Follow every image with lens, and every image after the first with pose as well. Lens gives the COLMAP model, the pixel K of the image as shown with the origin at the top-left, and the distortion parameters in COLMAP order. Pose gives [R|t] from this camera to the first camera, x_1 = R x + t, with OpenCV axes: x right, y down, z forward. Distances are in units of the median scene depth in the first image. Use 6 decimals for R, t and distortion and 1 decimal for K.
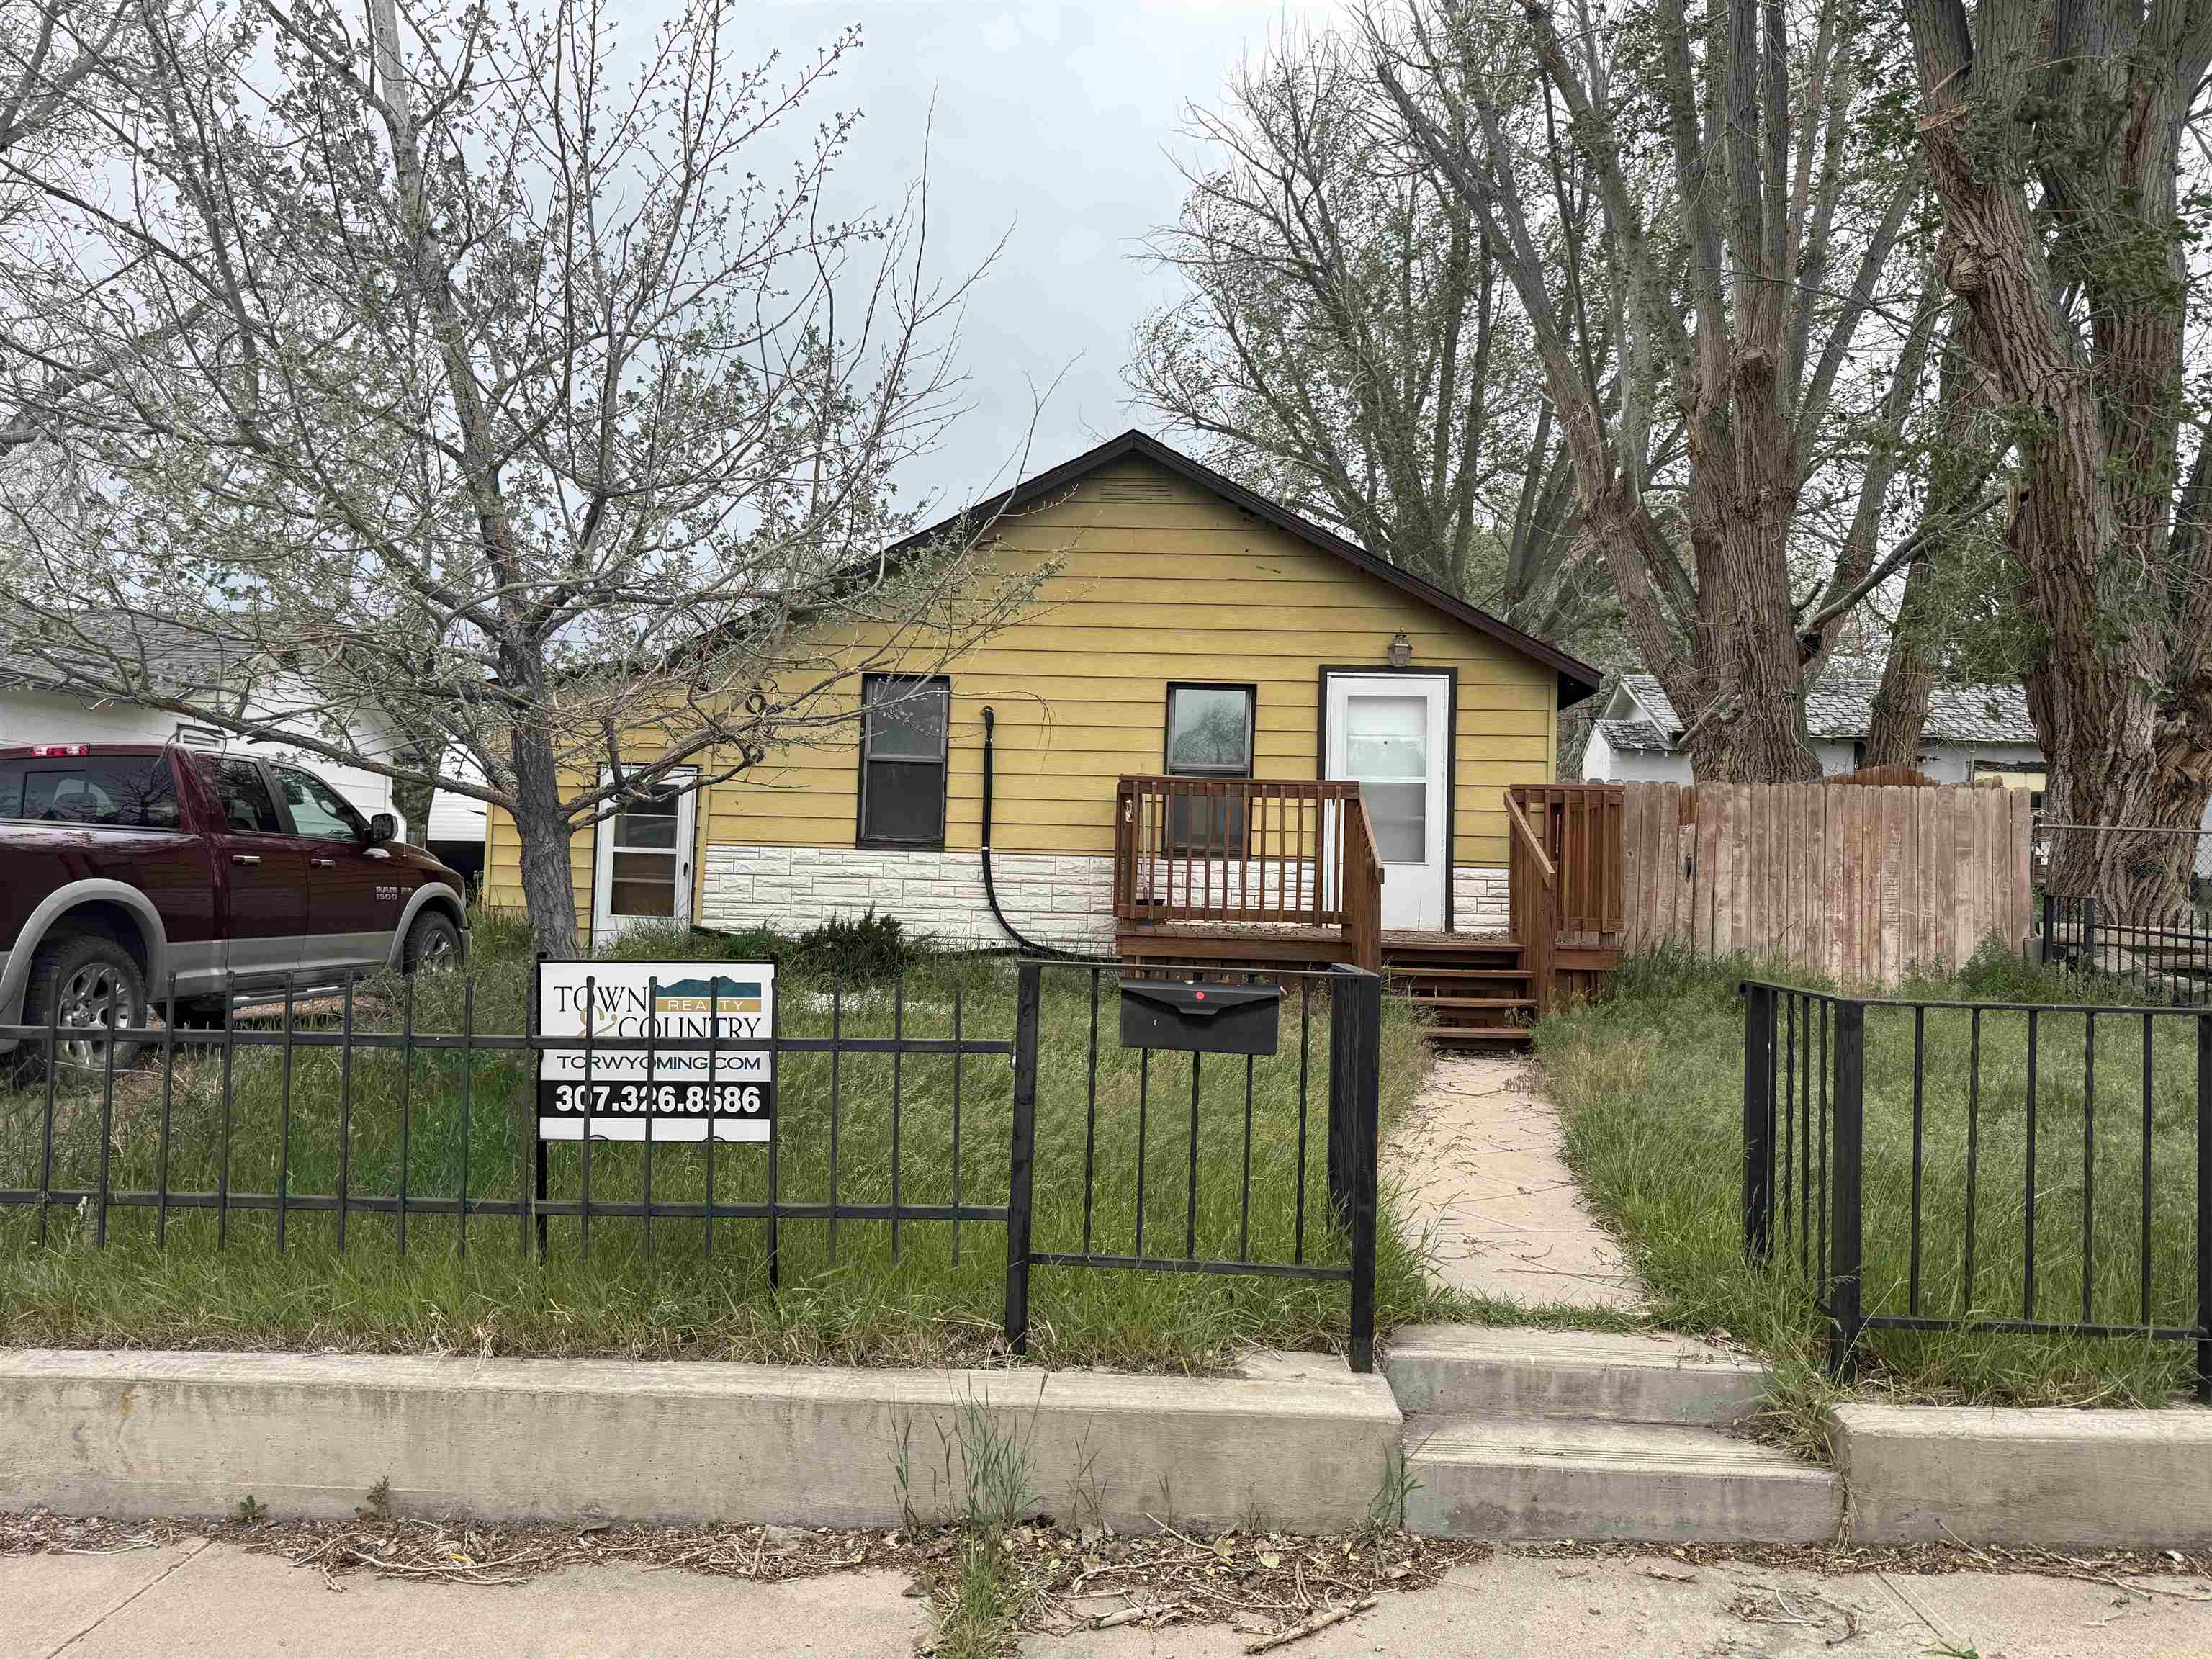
lens RADIAL K [[1566.2, 0, 1110.7], [0, 1566.2, 821.2], [0, 0, 1]] dist [-0.002429, -0.001429]
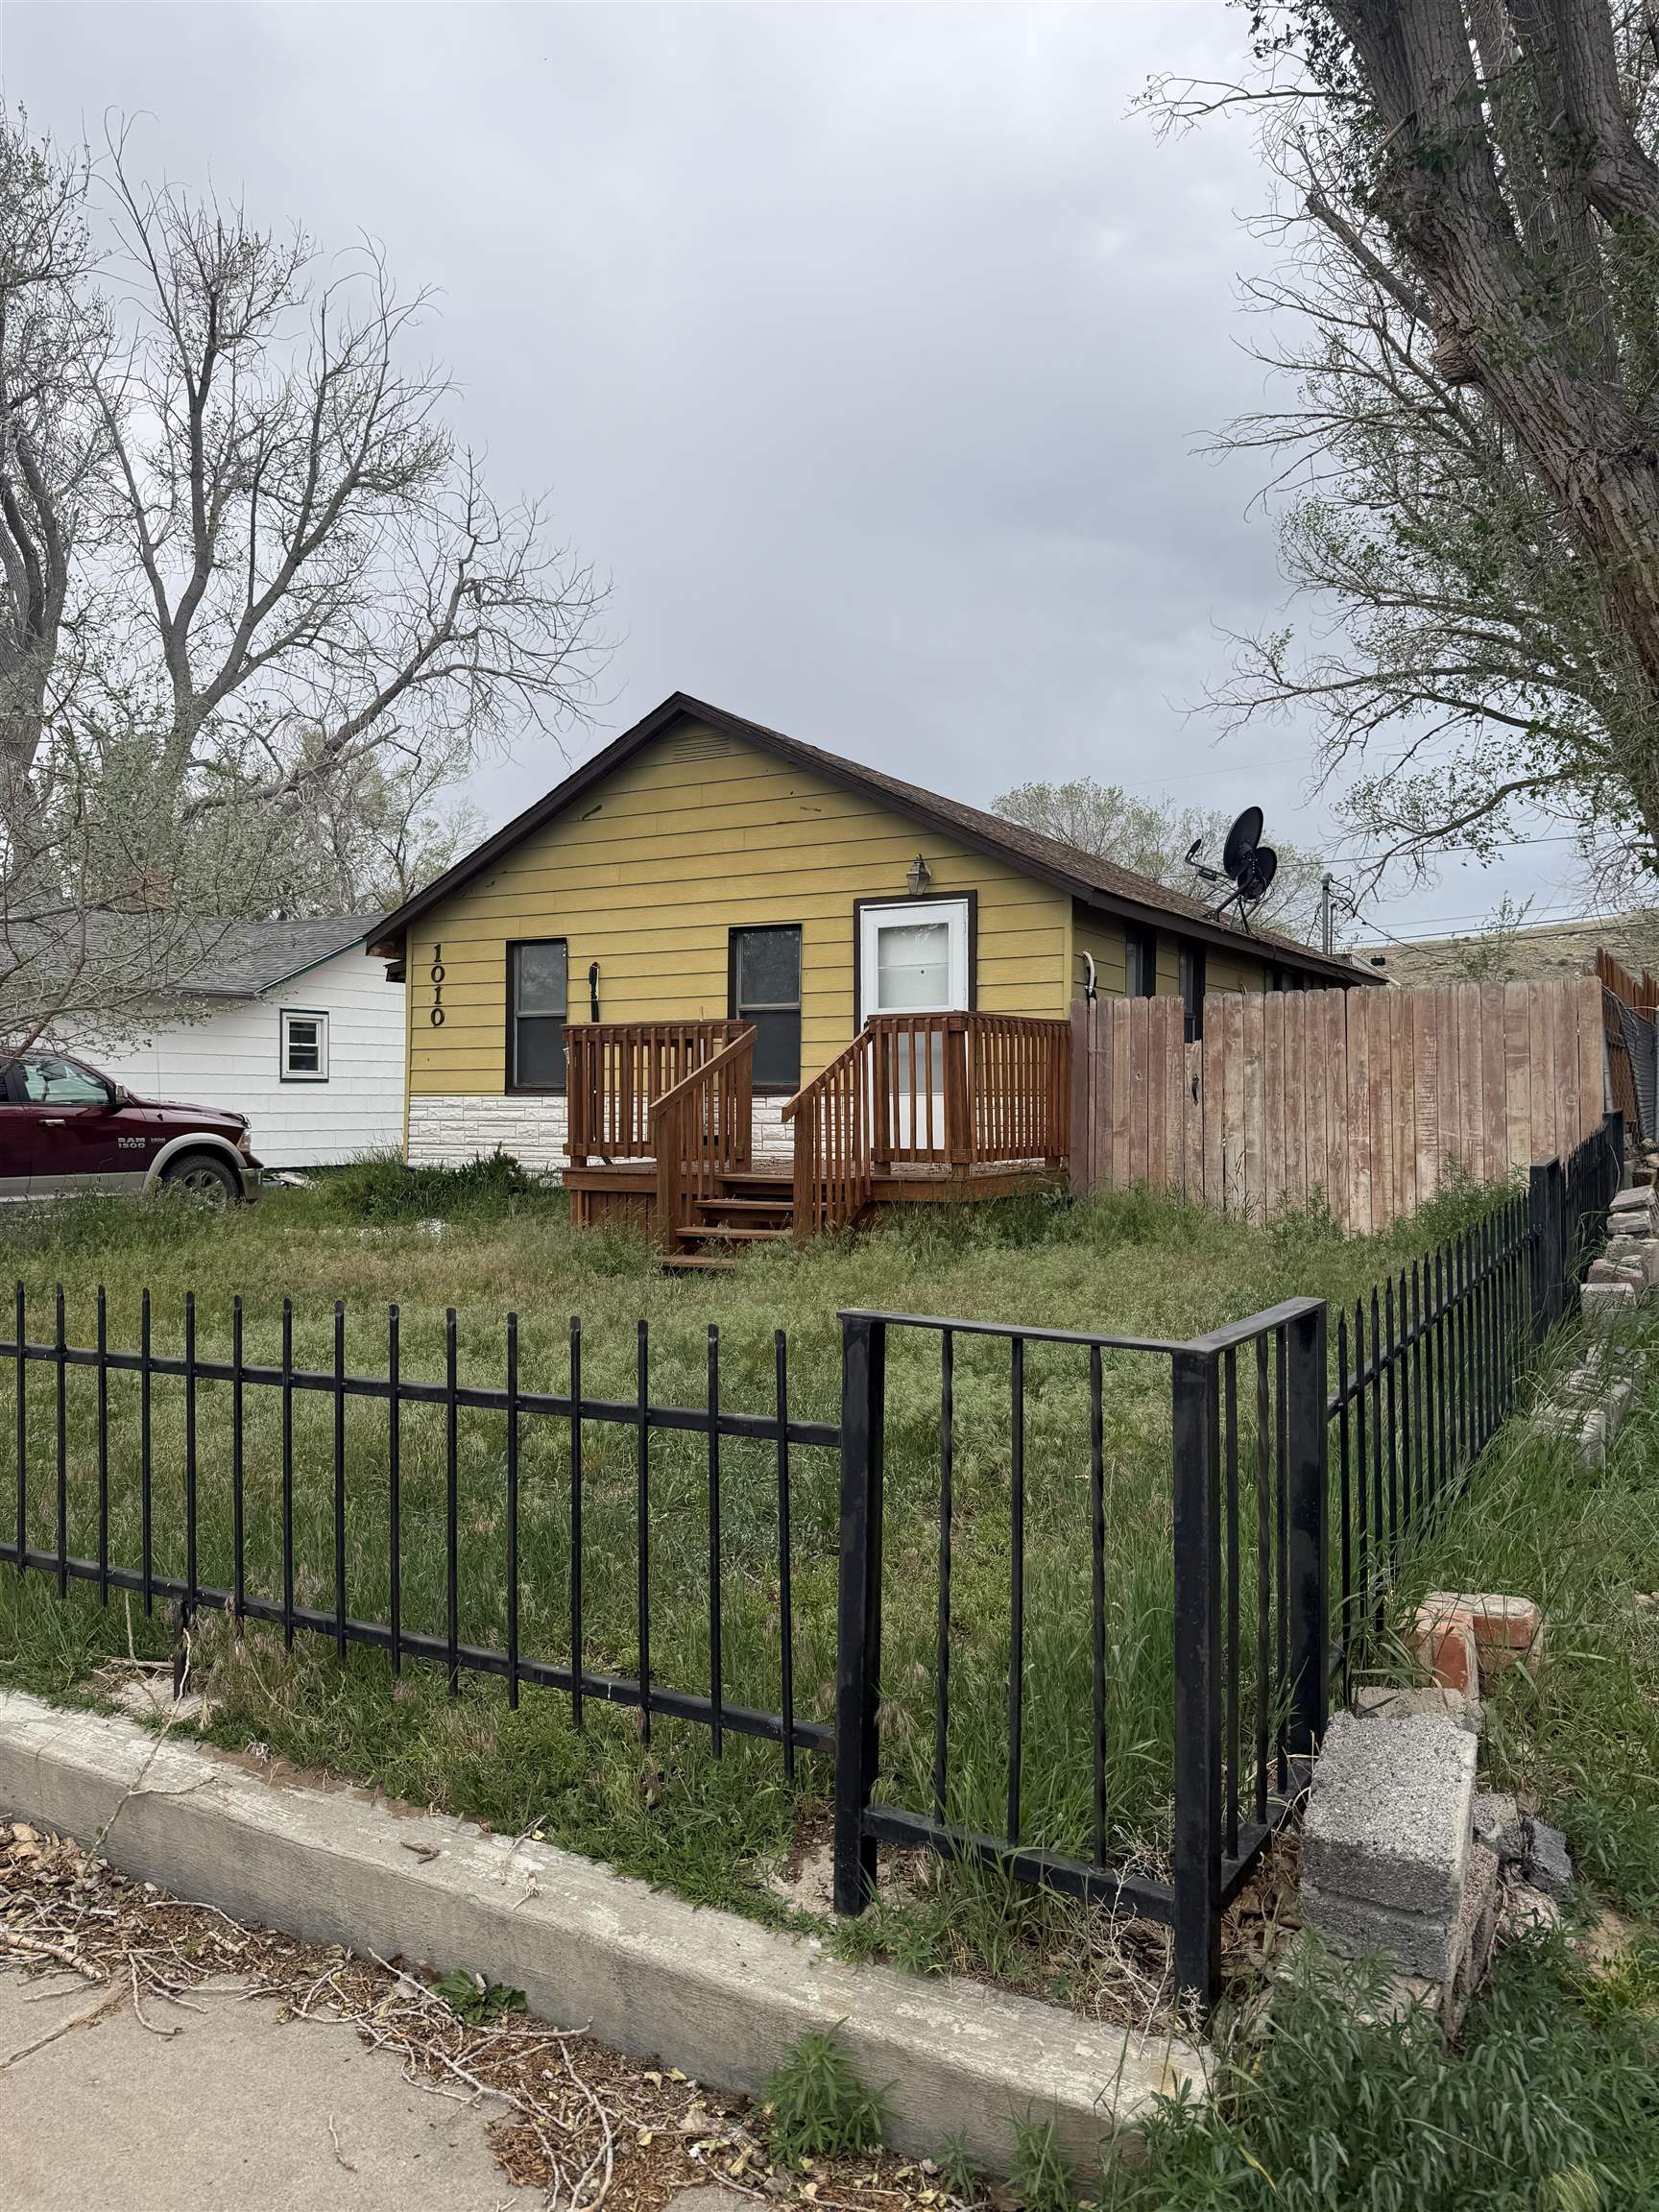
lens RADIAL K [[1566.2, 0, 839.2], [0, 1566.2, 1110.4], [0, 0, 1]] dist [-0.002429, -0.001429]
pose [[0.884220, -0.025813, -0.466357, 0.594911], [0.042810, 0.998748, 0.025888, 0.009447], [0.465105, -0.042855, 0.884218, 0.100095]]
